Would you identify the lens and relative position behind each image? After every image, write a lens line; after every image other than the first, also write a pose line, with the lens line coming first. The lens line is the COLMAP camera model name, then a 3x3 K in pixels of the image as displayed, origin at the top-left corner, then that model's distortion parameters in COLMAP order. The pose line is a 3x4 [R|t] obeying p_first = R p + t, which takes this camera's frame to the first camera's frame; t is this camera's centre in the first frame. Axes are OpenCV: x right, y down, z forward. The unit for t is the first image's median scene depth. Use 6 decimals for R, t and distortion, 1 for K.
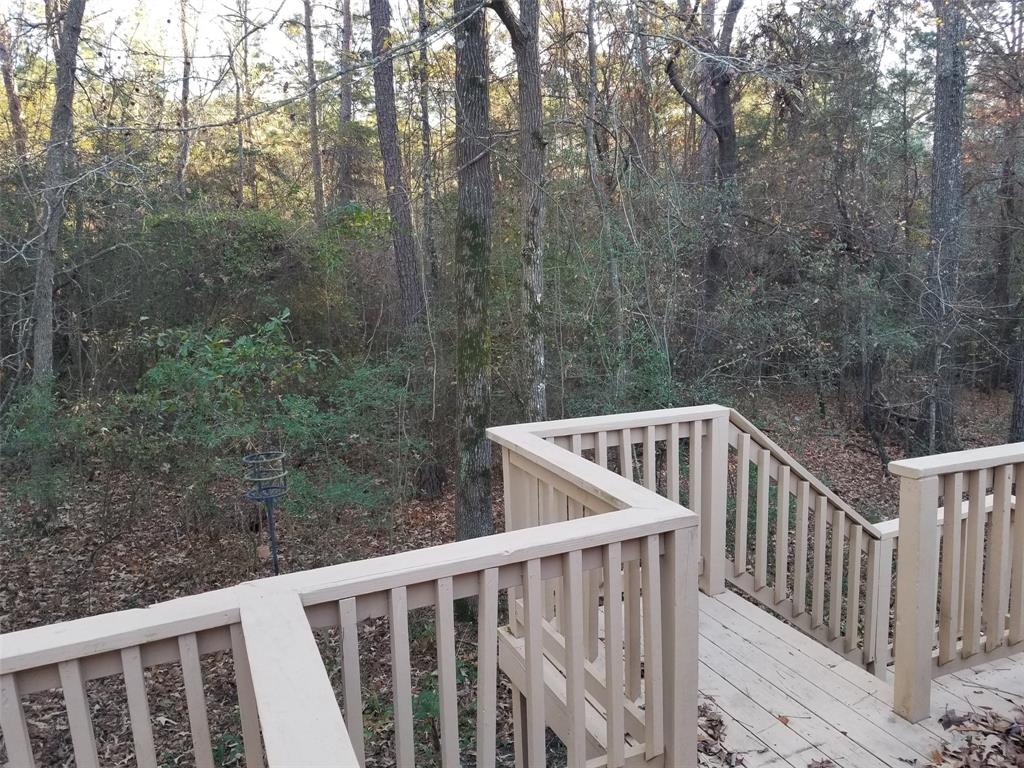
lens RADIAL K [[779.0, 0, 540.6], [0, 779.0, 374.7], [0, 0, 1]] dist [0.000747, 0.008579]
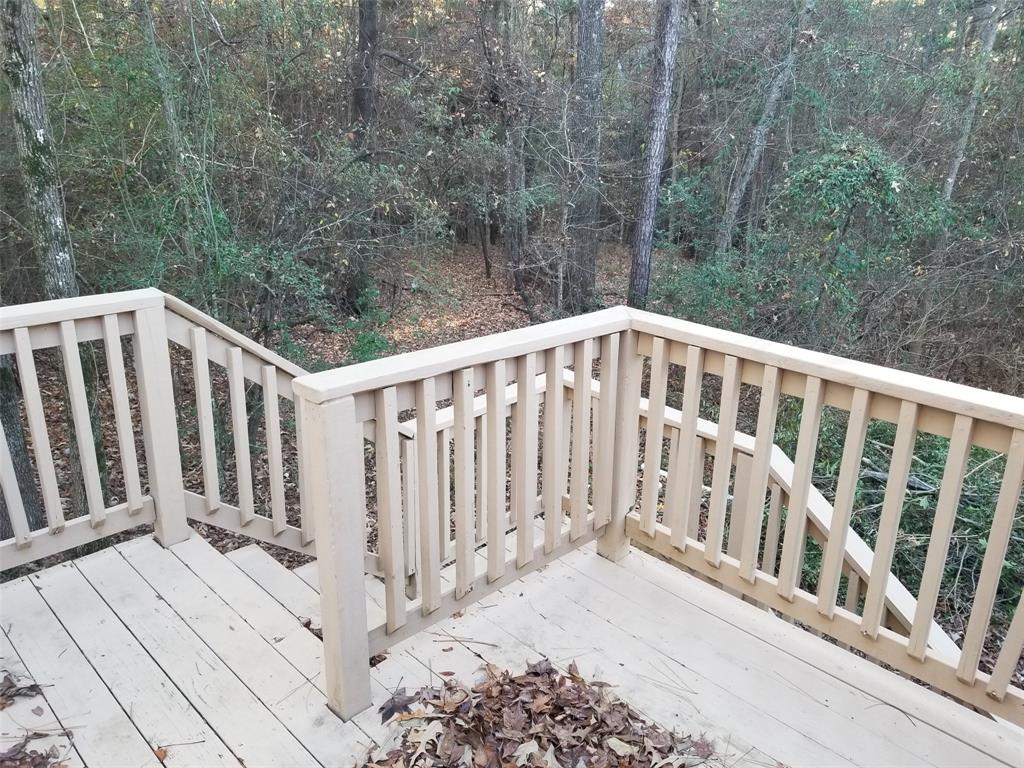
lens RADIAL K [[788.3, 0, 512.1], [0, 788.3, 370.0], [0, 0, 1]] dist [0.085280, -0.151624]
pose [[0.935012, -0.070319, 0.347573, 0.081550], [0.010670, 0.985277, 0.170631, -0.002491], [-0.354455, -0.155833, 0.921997, 0.062130]]
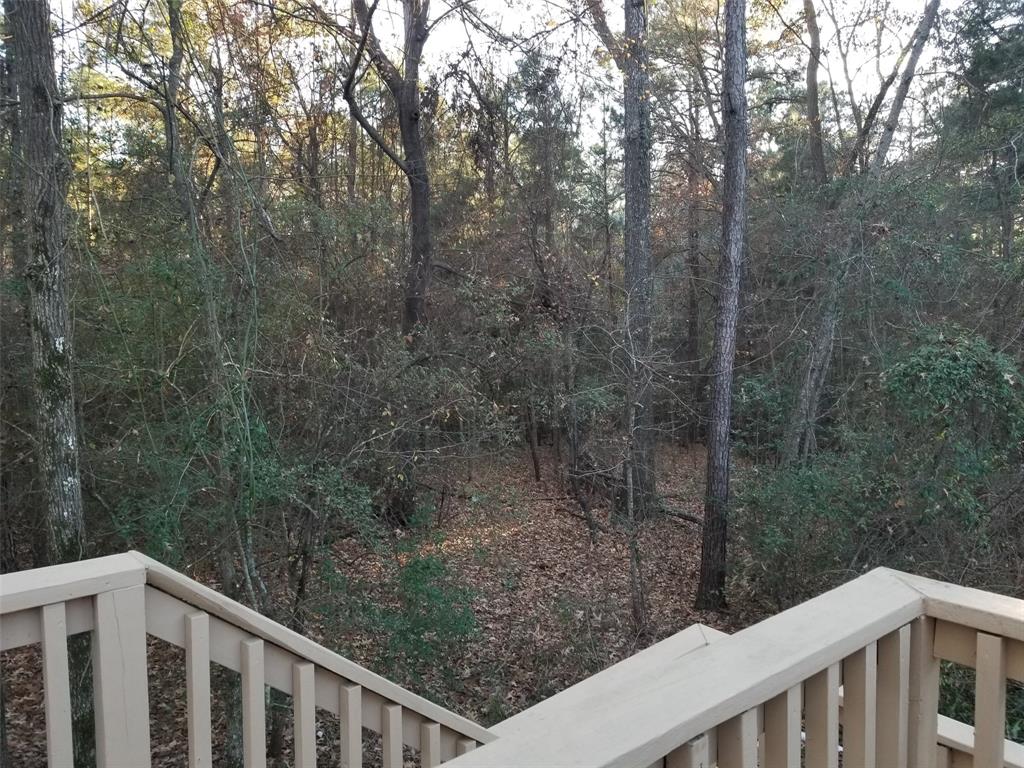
lens RADIAL K [[800.6, 0, 524.2], [0, 800.6, 380.1], [0, 0, 1]] dist [0.157994, -0.290752]
pose [[0.947758, -0.010113, 0.318831, 0.086563], [0.033585, 0.997106, -0.068206, -0.006368], [-0.317218, 0.075351, 0.945354, 0.139488]]
